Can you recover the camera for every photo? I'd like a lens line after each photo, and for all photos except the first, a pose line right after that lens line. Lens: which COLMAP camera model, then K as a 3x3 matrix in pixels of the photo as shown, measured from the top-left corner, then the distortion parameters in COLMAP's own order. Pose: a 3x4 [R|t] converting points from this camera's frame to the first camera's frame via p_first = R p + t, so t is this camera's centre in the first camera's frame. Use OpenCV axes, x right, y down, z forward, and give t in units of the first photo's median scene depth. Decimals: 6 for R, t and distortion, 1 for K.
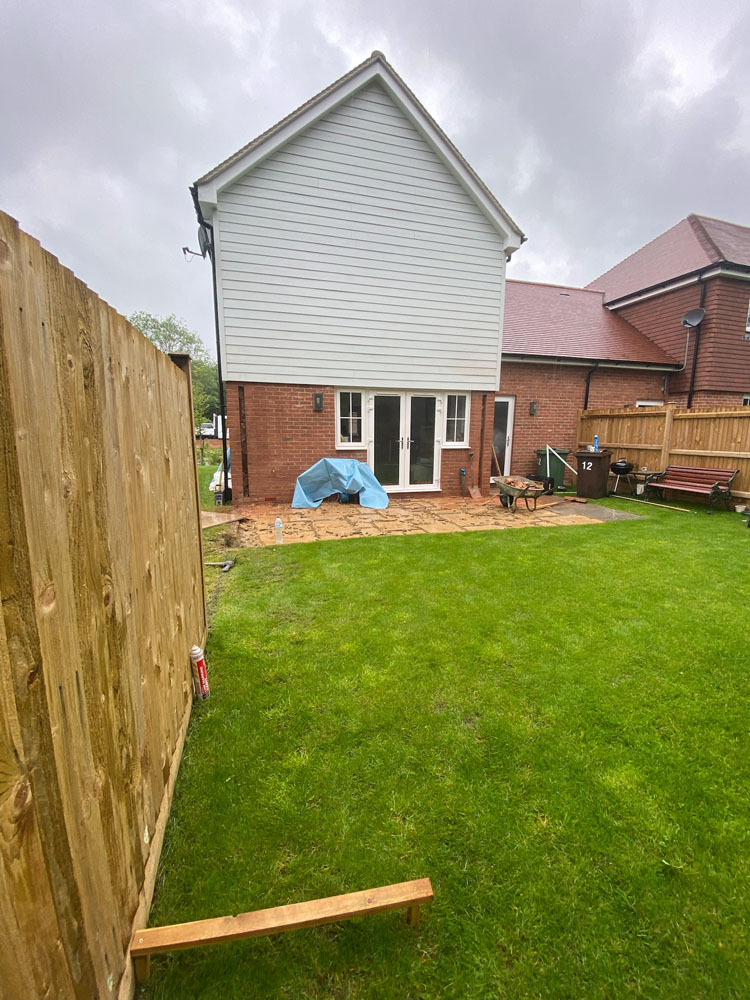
lens RADIAL K [[411.1, 0, 376.8], [0, 411.1, 492.9], [0, 0, 1]] dist [0.050779, -0.036533]
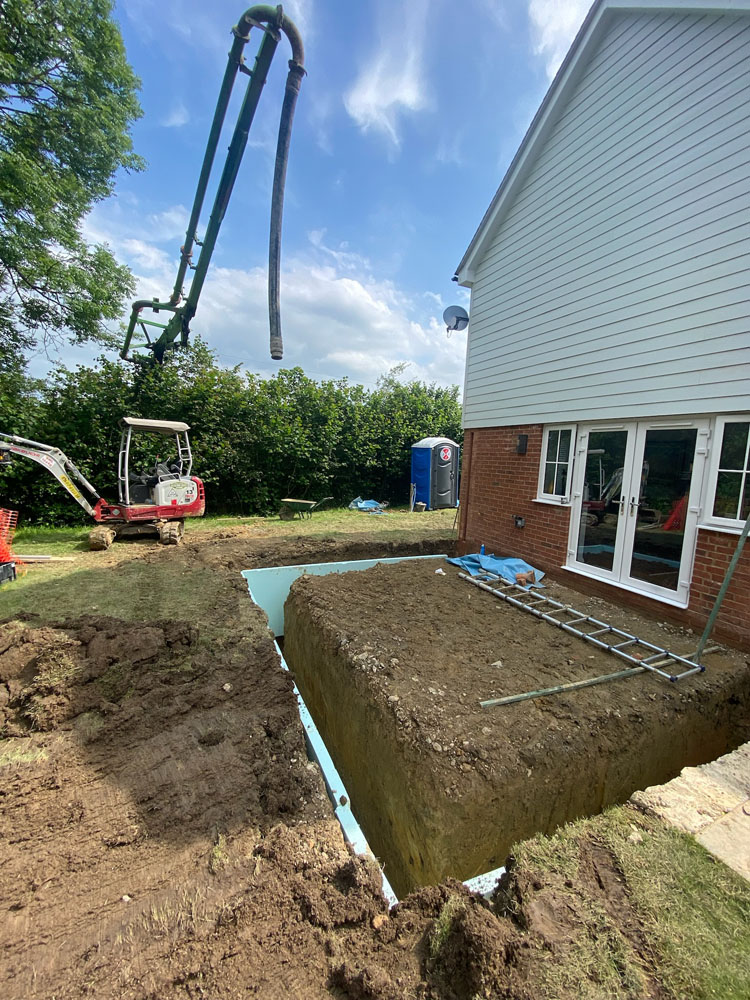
lens RADIAL K [[411.1, 0, 376.8], [0, 411.1, 492.9], [0, 0, 1]] dist [0.050779, -0.036533]
pose [[0.132974, 0.096910, -0.986370, 0.638079], [-0.187447, 0.979707, 0.070985, -0.117502], [0.973233, 0.175453, 0.148441, 0.559827]]
